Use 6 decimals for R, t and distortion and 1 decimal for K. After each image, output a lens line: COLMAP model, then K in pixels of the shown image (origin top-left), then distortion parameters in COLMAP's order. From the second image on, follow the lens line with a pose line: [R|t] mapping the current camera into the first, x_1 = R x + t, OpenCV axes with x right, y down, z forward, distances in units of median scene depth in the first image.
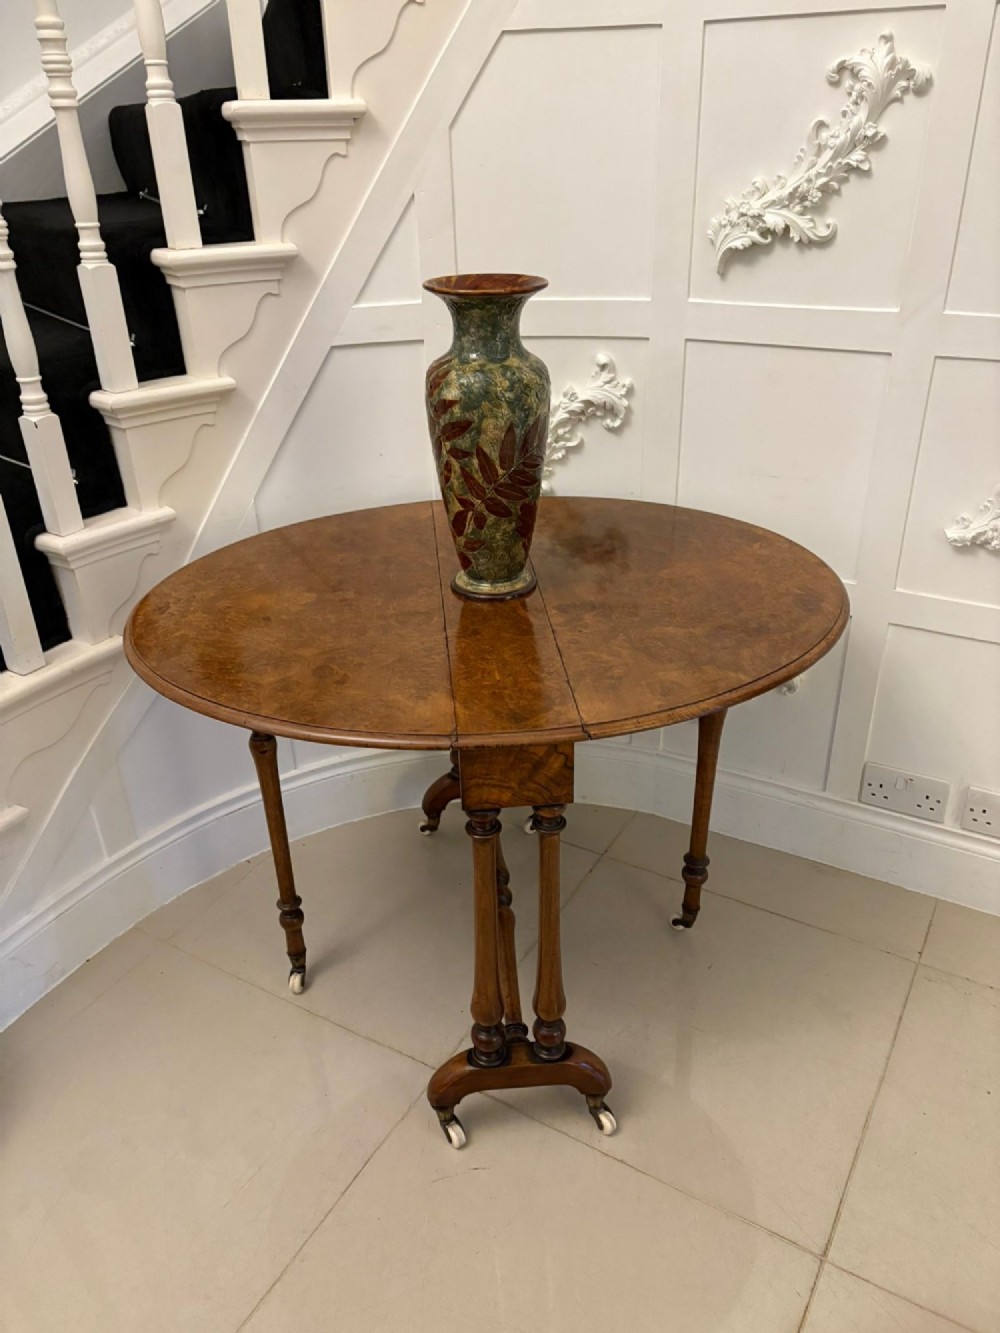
lens RADIAL K [[1008.0, 0, 504.0], [0, 1008.0, 675.2], [0, 0, 1]] dist [0.035742, -0.037245]
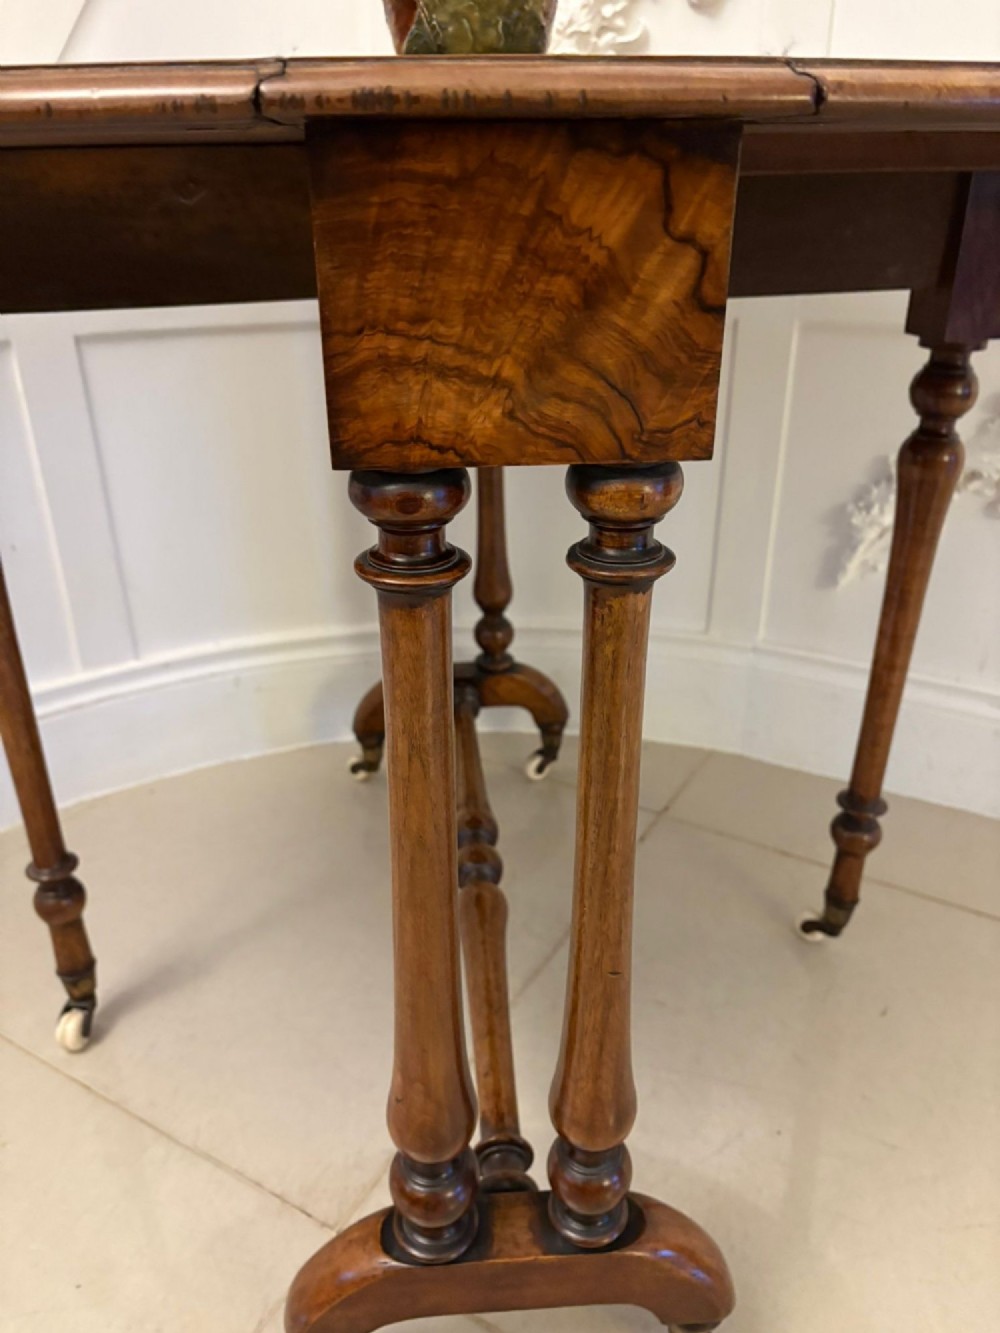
lens RADIAL K [[1008.0, 0, 503.6], [0, 1008.0, 683.9], [0, 0, 1]] dist [0.035742, -0.037245]
pose [[0.999835, 0.017971, 0.002641, 0.005919], [-0.017899, 0.999521, -0.025265, 0.150167], [-0.003093, 0.025213, 0.999677, 0.524755]]
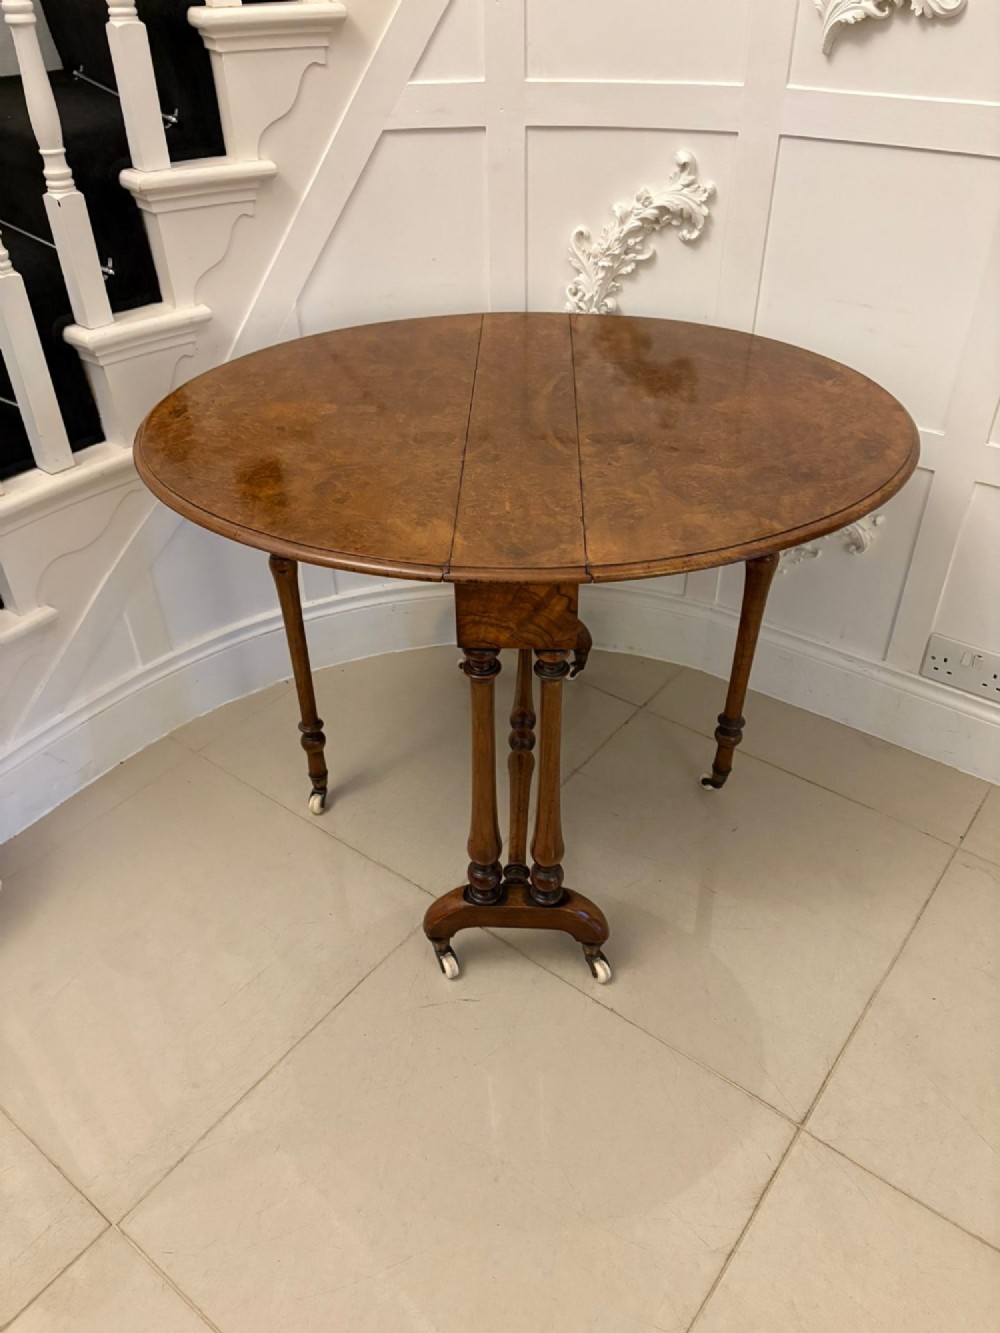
lens RADIAL K [[1008.0, 0, 508.1], [0, 1008.0, 664.8], [0, 0, 1]] dist [0.035742, -0.037245]
pose [[0.992279, 0.084933, -0.090381, 0.068435], [-0.070970, 0.986464, 0.147824, 0.005465], [0.101712, -0.140269, 0.984875, 0.052933]]
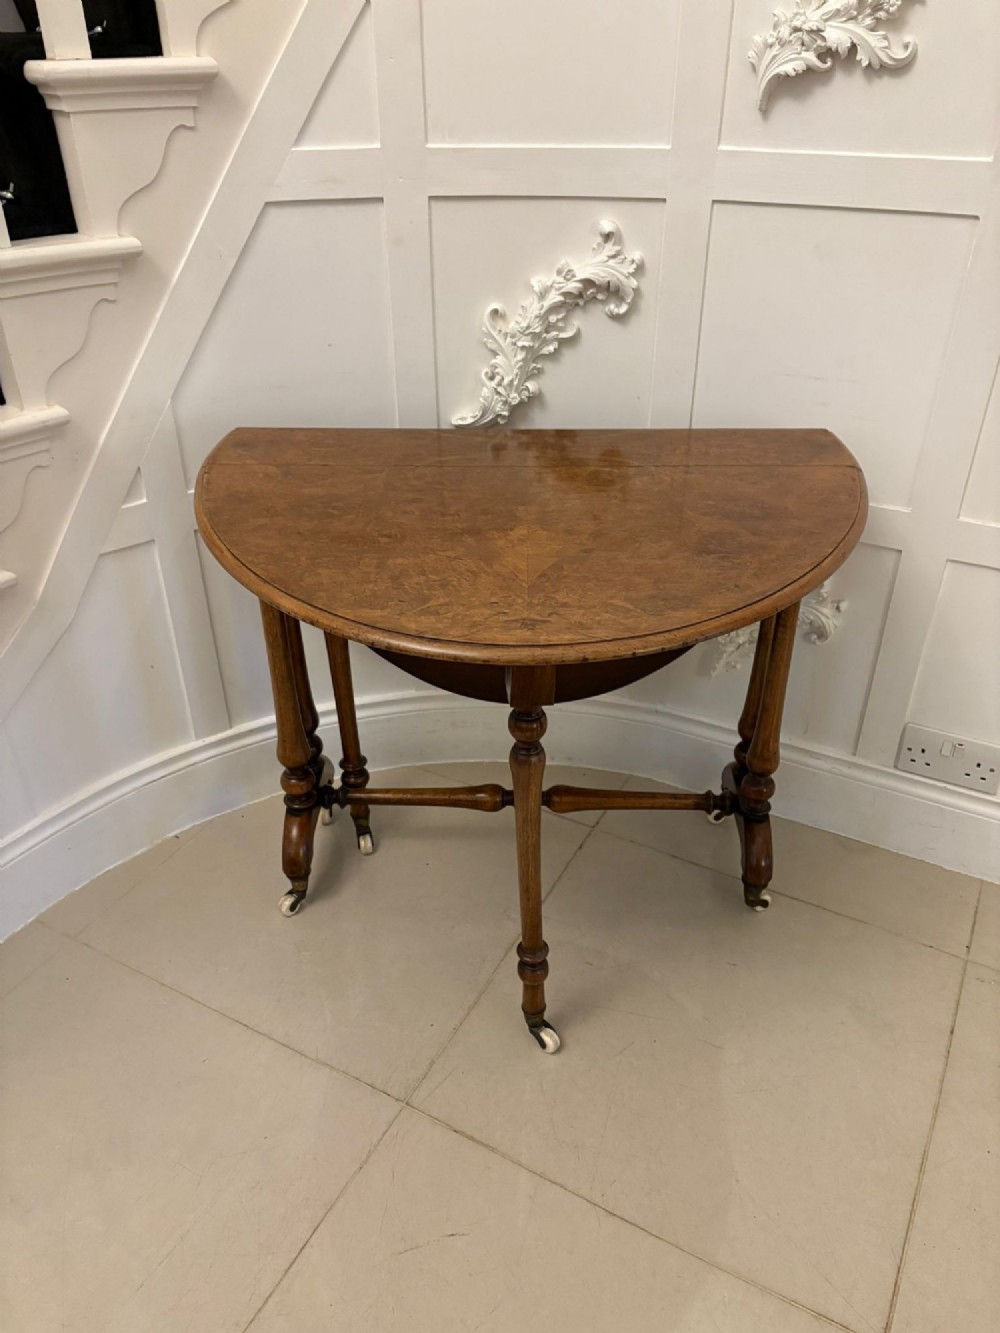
lens RADIAL K [[1008.0, 0, 501.5], [0, 1008.0, 669.3], [0, 0, 1]] dist [0.035742, -0.037245]
pose [[0.999195, 0.001948, 0.040068, -0.019145], [-0.004540, 0.997895, 0.064696, -0.014791], [-0.039857, -0.064826, 0.997100, 0.195777]]
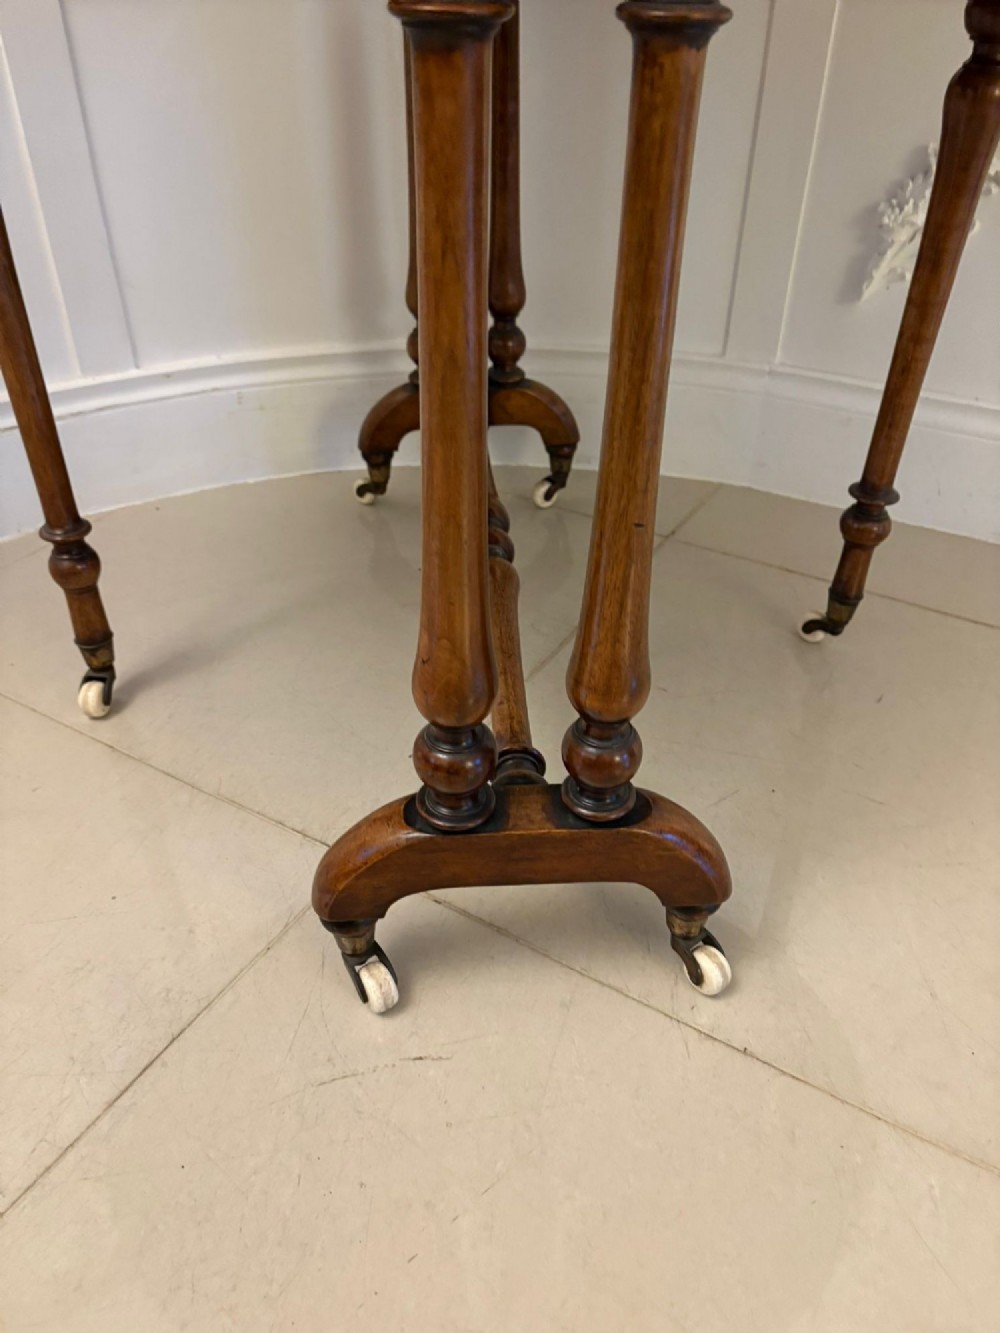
lens RADIAL K [[1008.0, 0, 506.7], [0, 1008.0, 683.4], [0, 0, 1]] dist [0.035742, -0.037245]
pose [[0.999238, 0.035102, 0.017072, -0.002257], [-0.037090, 0.990150, 0.135012, 0.234046], [-0.012164, -0.135542, 0.990697, 0.518693]]
